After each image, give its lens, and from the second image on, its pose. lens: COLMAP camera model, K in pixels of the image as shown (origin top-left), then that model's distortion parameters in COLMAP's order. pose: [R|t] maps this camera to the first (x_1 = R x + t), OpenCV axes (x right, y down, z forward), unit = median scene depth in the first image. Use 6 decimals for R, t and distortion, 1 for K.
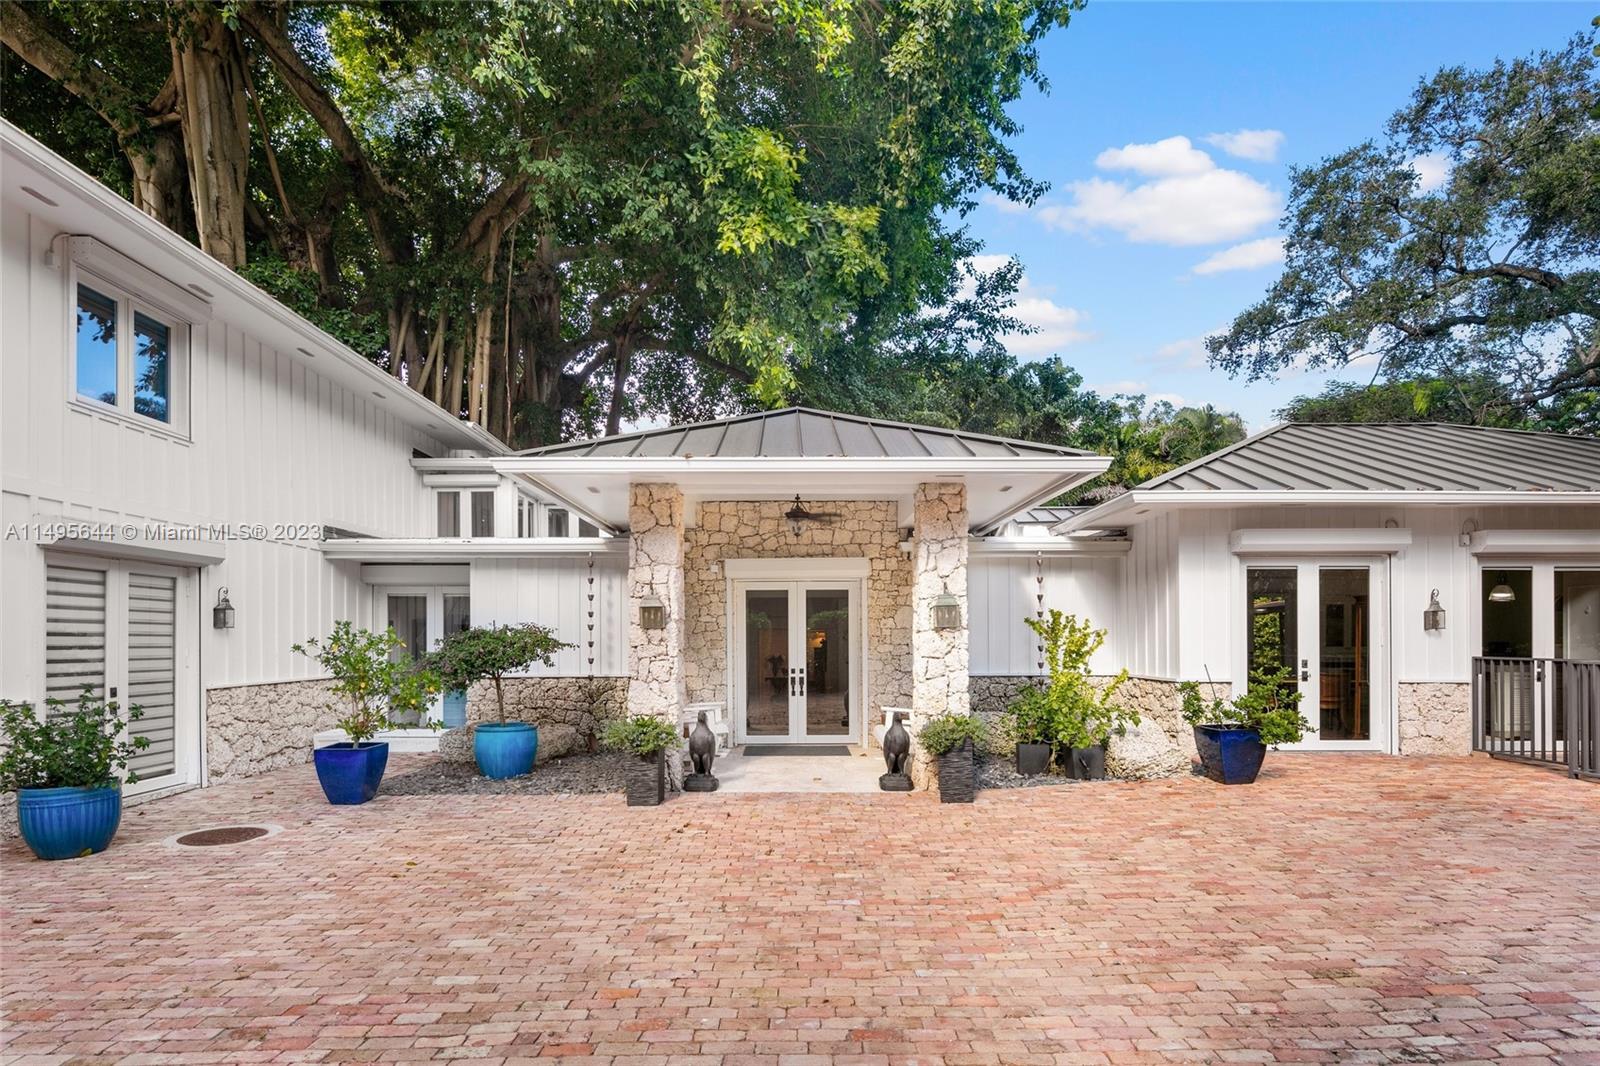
lens RADIAL K [[784.7, 0, 809.9], [0, 784.7, 640.3], [0, 0, 1]] dist [0.002933, -0.000176]
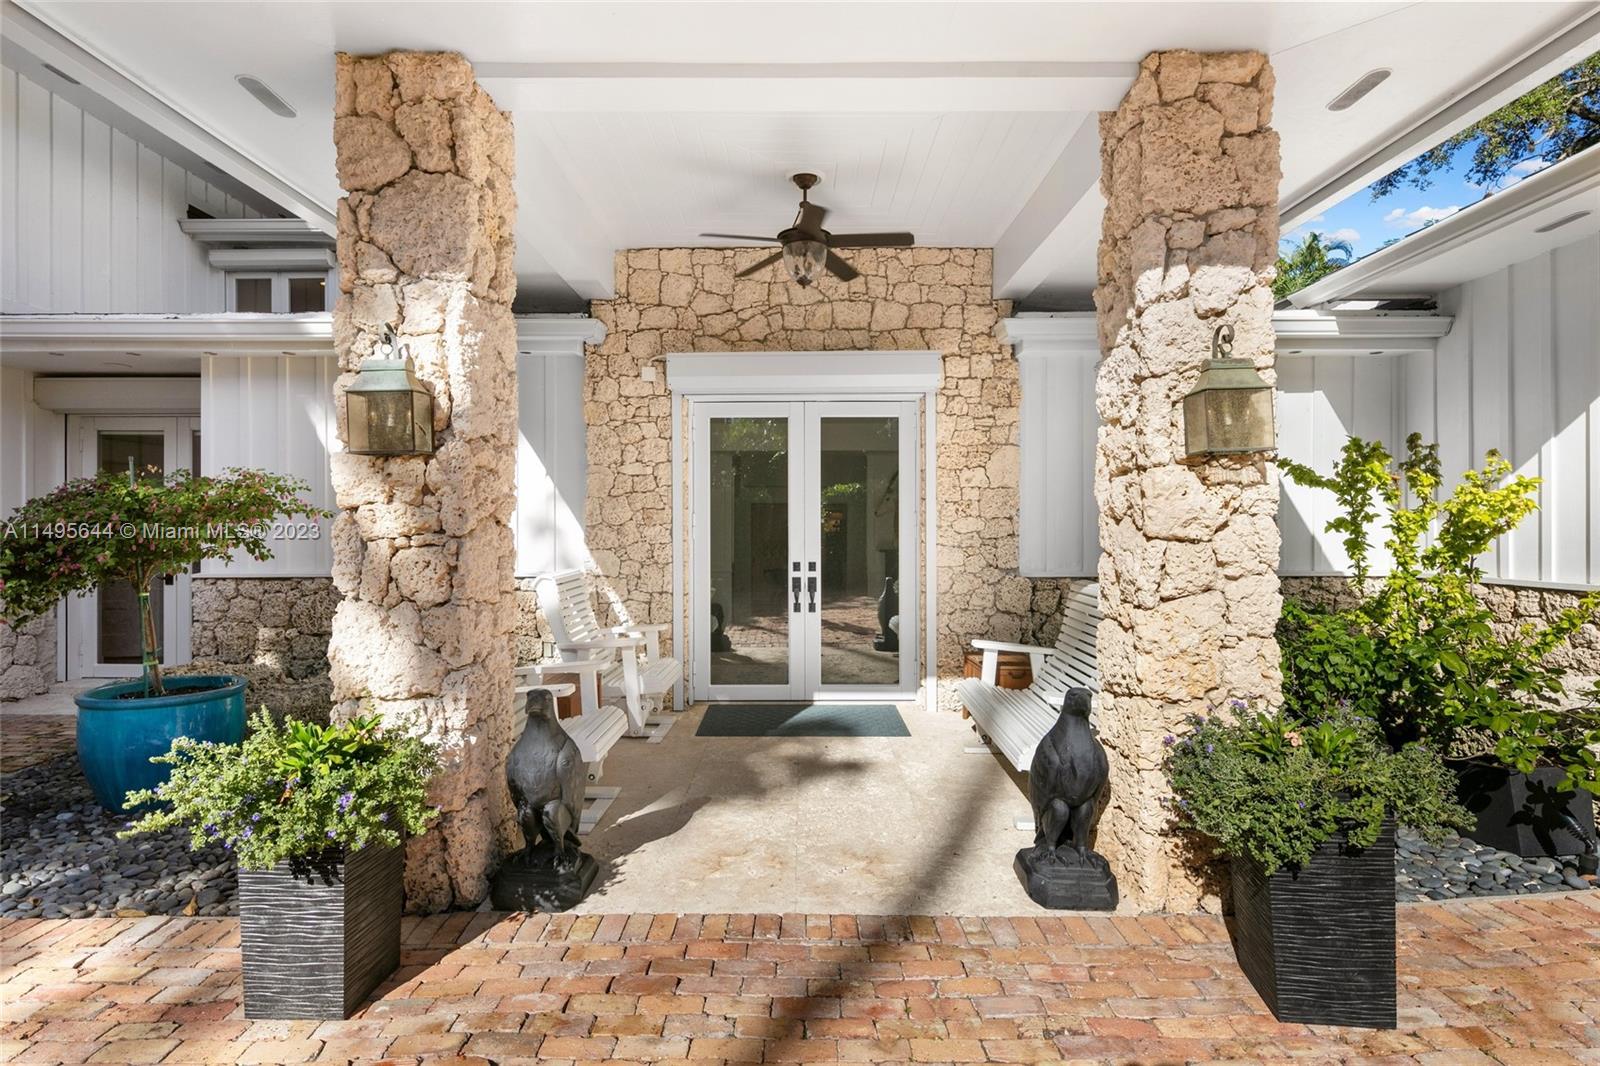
lens RADIAL K [[784.7, 0, 809.1], [0, 784.7, 526.9], [0, 0, 1]] dist [0.002933, -0.000176]
pose [[0.999910, 0.002160, -0.013227, -0.005800], [-0.002176, 0.999997, -0.001160, 0.012462], [0.013224, 0.001189, 0.999912, 0.470223]]
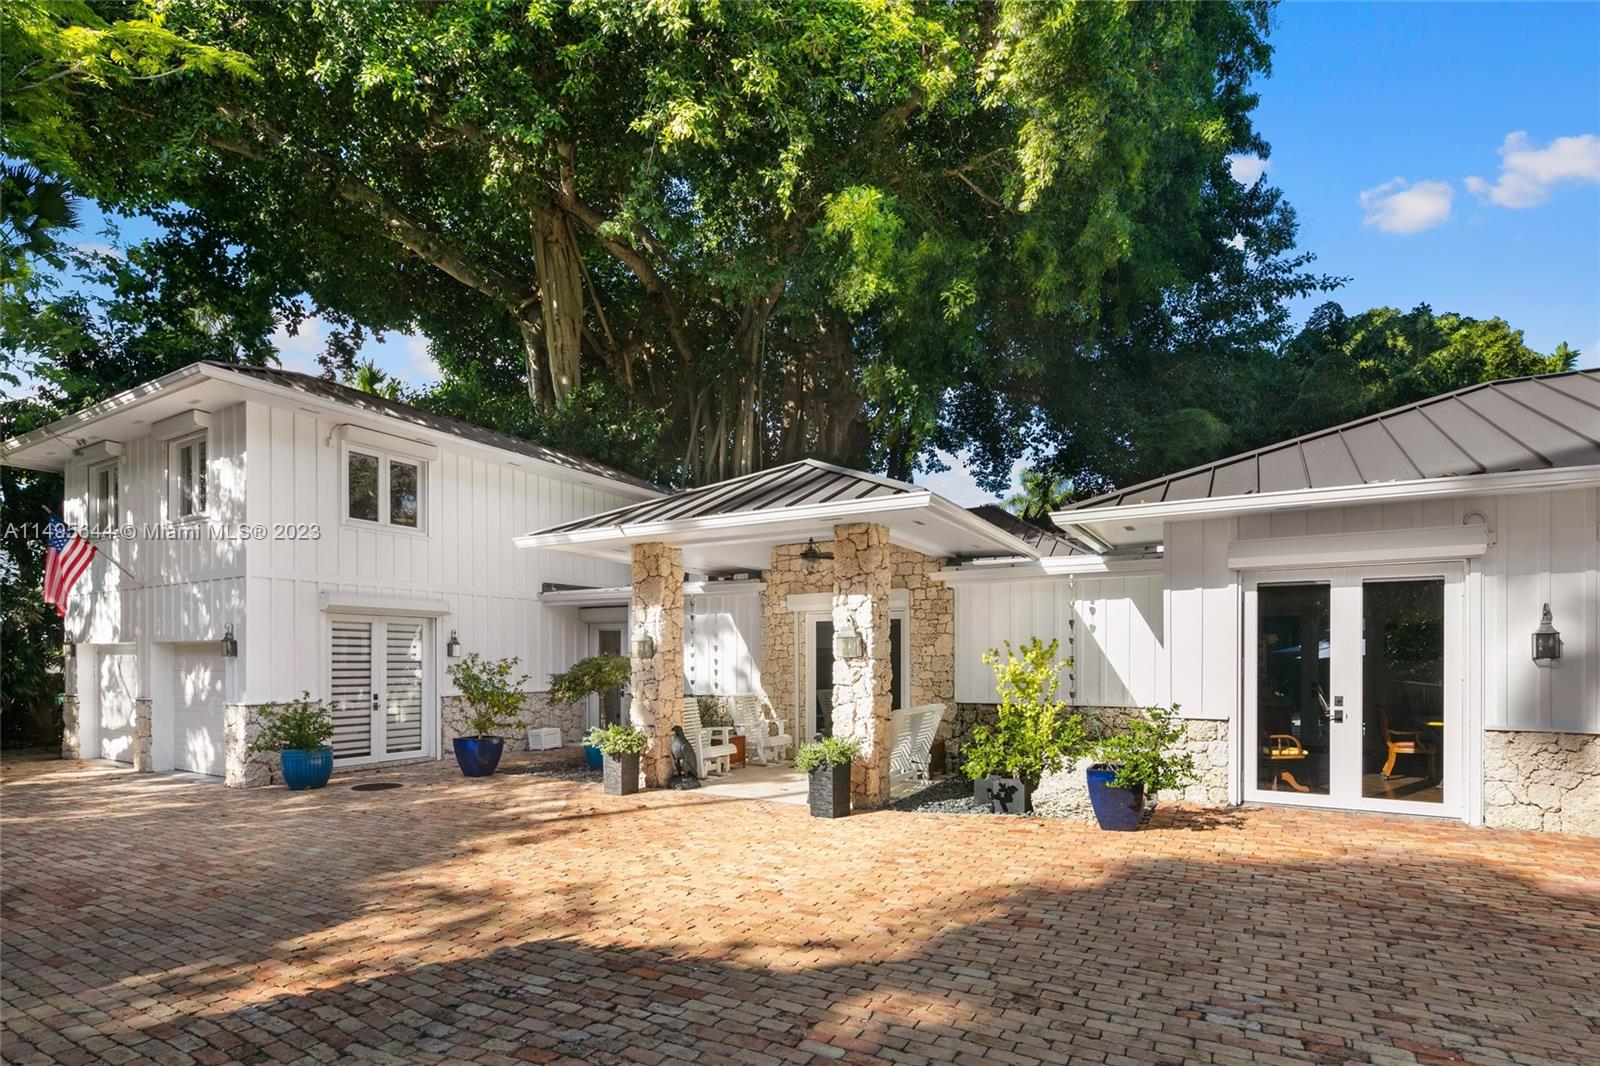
lens RADIAL K [[784.7, 0, 806.4], [0, 784.7, 661.9], [0, 0, 1]] dist [0.002933, -0.000176]
pose [[0.863758, 0.003411, -0.503895, 0.485608], [-0.002610, 0.999994, 0.002295, -0.009168], [0.503900, -0.000667, 0.863762, 0.025733]]
